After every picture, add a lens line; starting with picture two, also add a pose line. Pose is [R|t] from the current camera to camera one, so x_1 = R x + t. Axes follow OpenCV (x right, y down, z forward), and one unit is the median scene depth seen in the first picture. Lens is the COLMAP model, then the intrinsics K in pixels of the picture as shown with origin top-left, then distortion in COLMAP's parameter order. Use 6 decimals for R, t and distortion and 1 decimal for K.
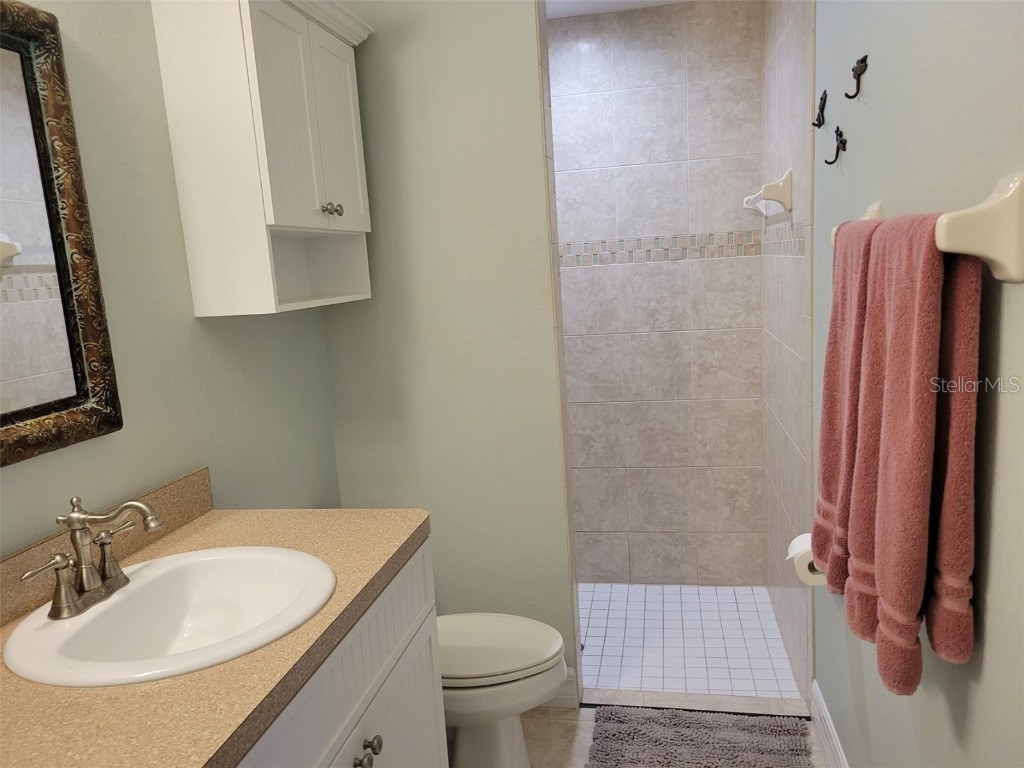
lens RADIAL K [[767.4, 0, 510.1], [0, 767.4, 379.2], [0, 0, 1]] dist [0.050048, -0.035776]
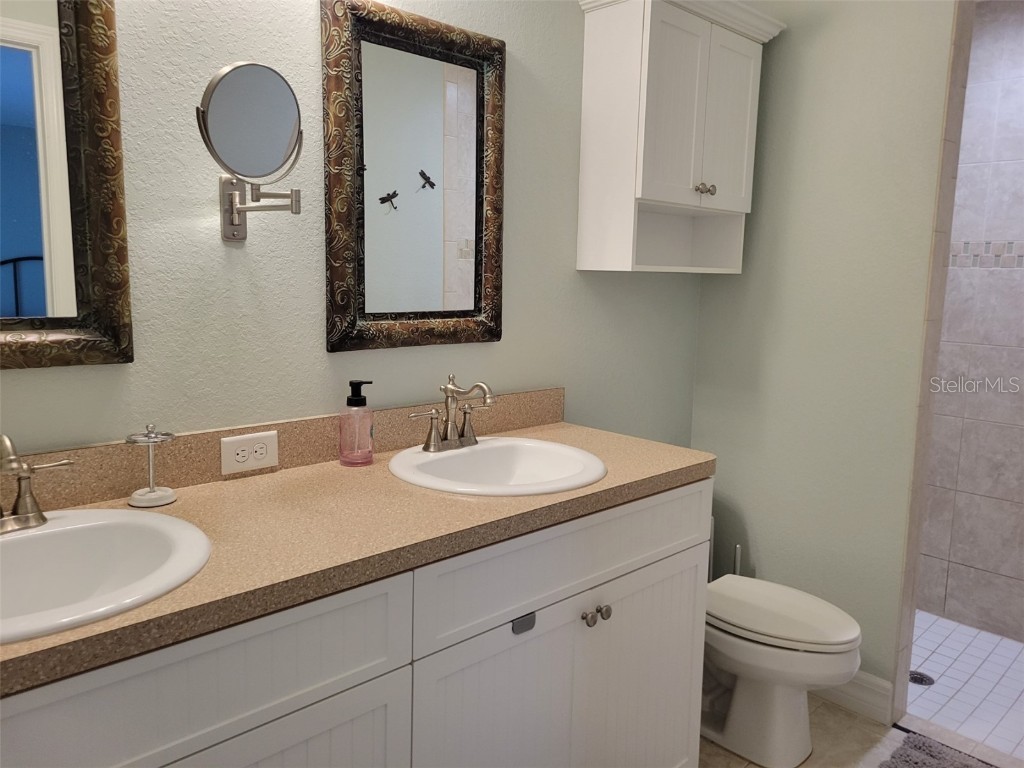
lens RADIAL K [[756.8, 0, 515.1], [0, 756.8, 363.5], [0, 0, 1]] dist [0.043142, -0.003587]
pose [[0.813833, 0.153209, -0.560539, 0.289274], [-0.164335, 0.985921, 0.030882, 0.061613], [0.557378, 0.066983, 0.827552, -0.092251]]
